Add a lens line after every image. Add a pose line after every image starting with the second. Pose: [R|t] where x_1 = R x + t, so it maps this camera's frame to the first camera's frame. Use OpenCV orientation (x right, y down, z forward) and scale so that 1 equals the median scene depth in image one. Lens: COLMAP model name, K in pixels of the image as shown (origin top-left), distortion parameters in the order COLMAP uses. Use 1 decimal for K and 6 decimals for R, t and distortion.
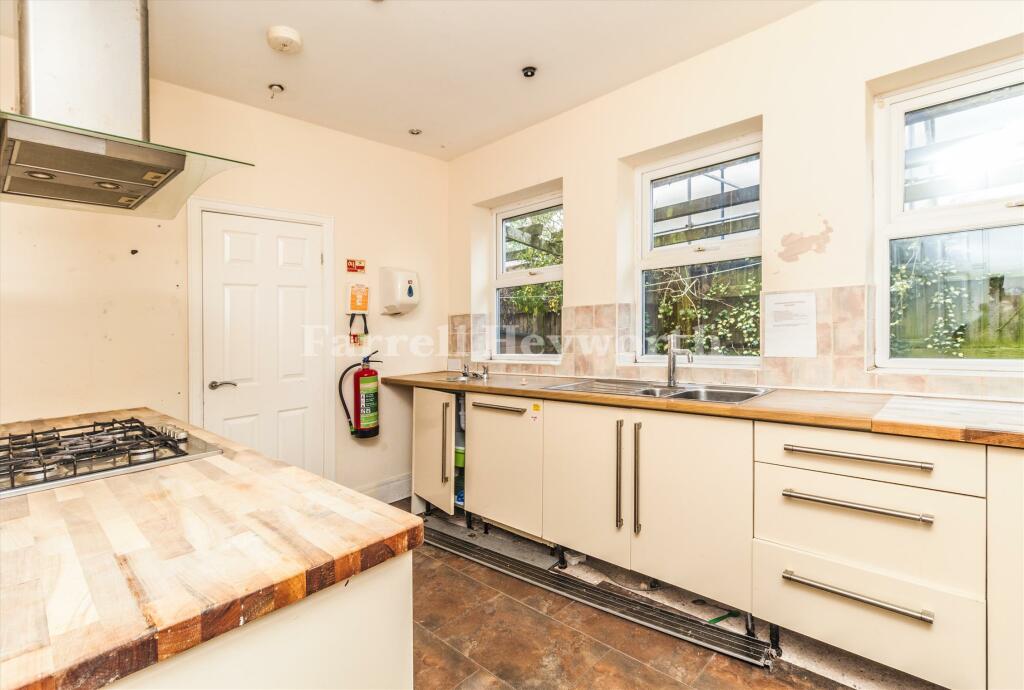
lens RADIAL K [[499.0, 0, 512.0], [0, 499.0, 345.0], [0, 0, 1]] dist [-0.000611, -0.000016]
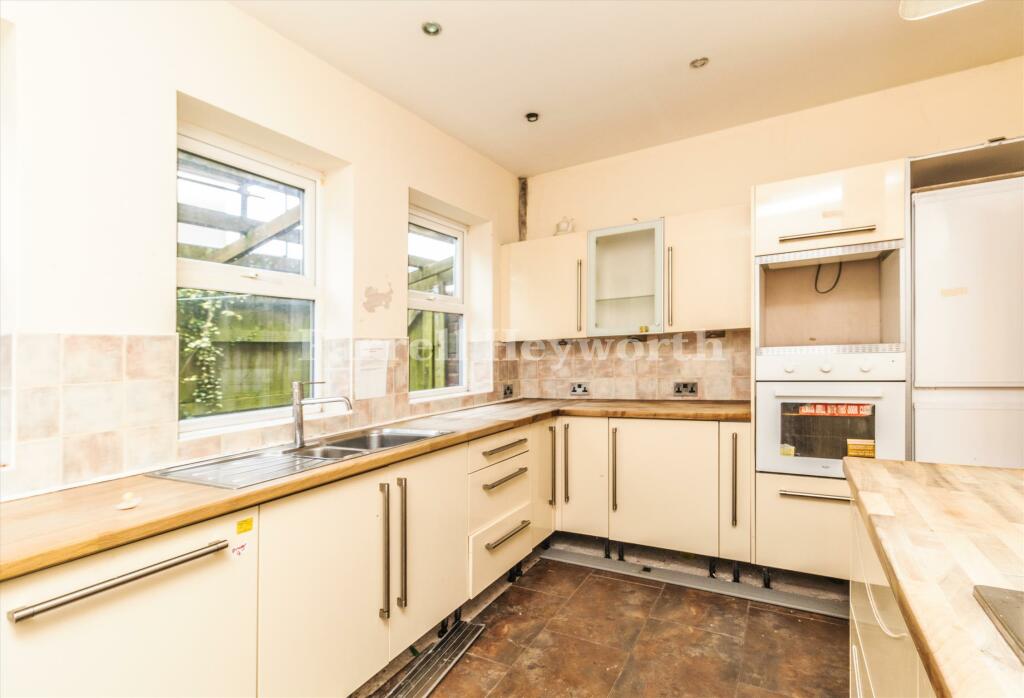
lens RADIAL K [[480.9, 0, 512.0], [0, 480.9, 349.0], [0, 0, 1]] dist [0.049139, 0.000130]
pose [[-0.197424, 0.058260, 0.978586, -0.496444], [0.081901, 0.995723, -0.042757, -0.011247], [-0.976891, 0.071706, -0.201351, 0.814912]]
